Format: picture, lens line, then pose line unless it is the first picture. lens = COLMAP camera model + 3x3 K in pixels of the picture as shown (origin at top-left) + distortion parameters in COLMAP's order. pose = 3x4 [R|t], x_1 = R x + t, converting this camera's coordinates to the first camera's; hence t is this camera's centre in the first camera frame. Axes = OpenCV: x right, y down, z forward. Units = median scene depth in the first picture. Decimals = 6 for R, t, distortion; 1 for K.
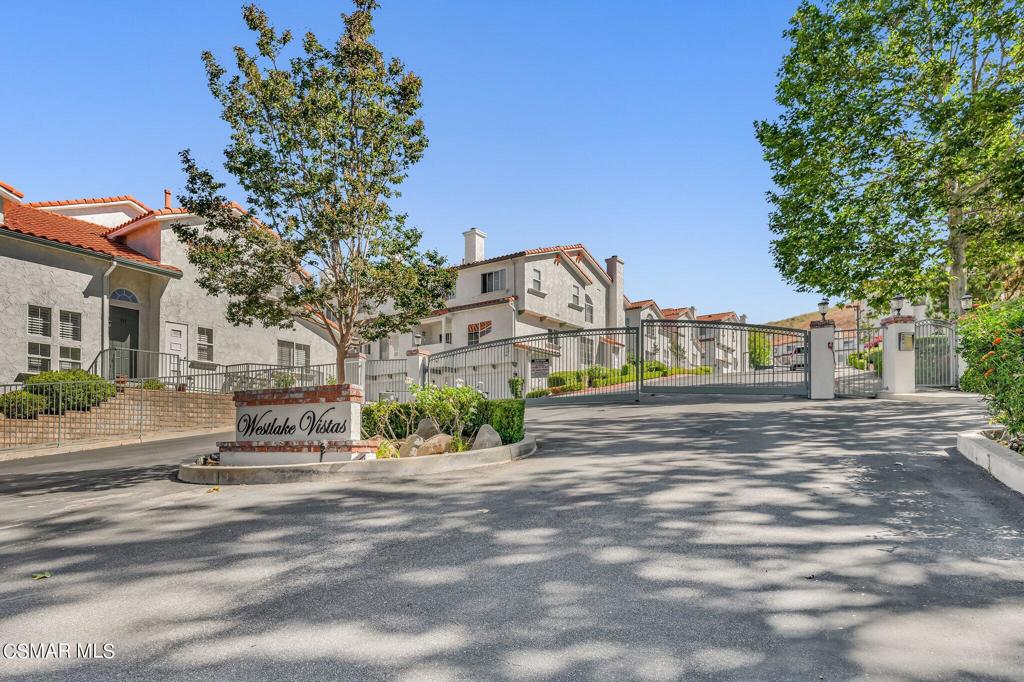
lens RADIAL K [[633.3, 0, 512.0], [0, 633.3, 341.0], [0, 0, 1]] dist [-0.001135, -0.000145]
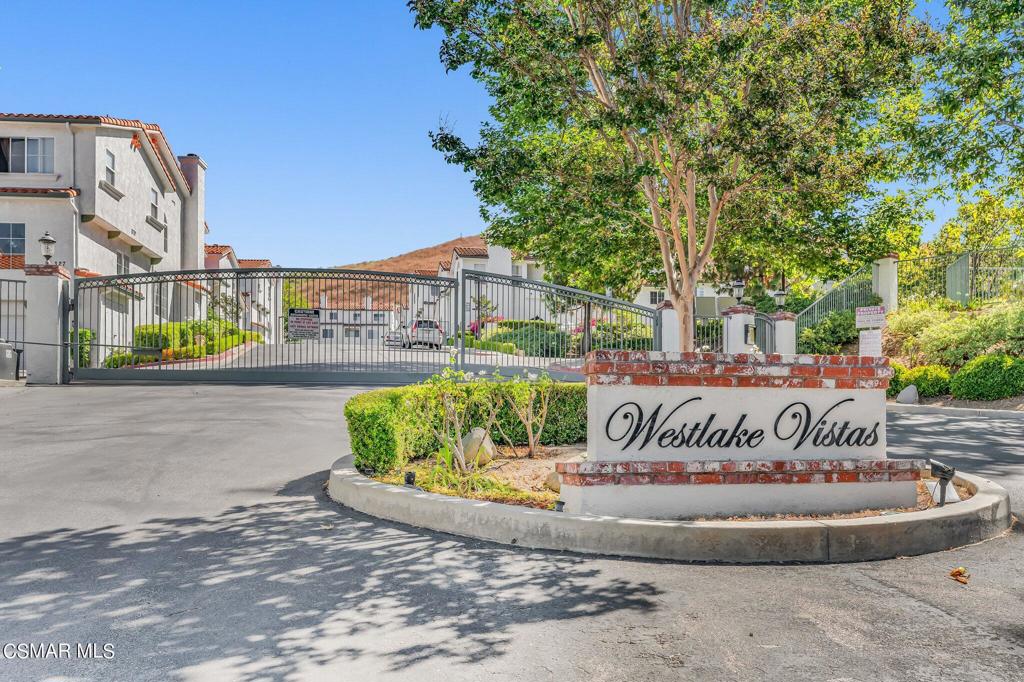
lens RADIAL K [[855.3, 0, 512.0], [0, 855.3, 341.0], [0, 0, 1]] dist [0.003308, 0.007646]
pose [[0.754972, 0.078229, 0.651074, -0.203454], [-0.111060, 0.993769, 0.009377, 0.017092], [-0.646284, -0.079387, 0.758956, 0.133918]]
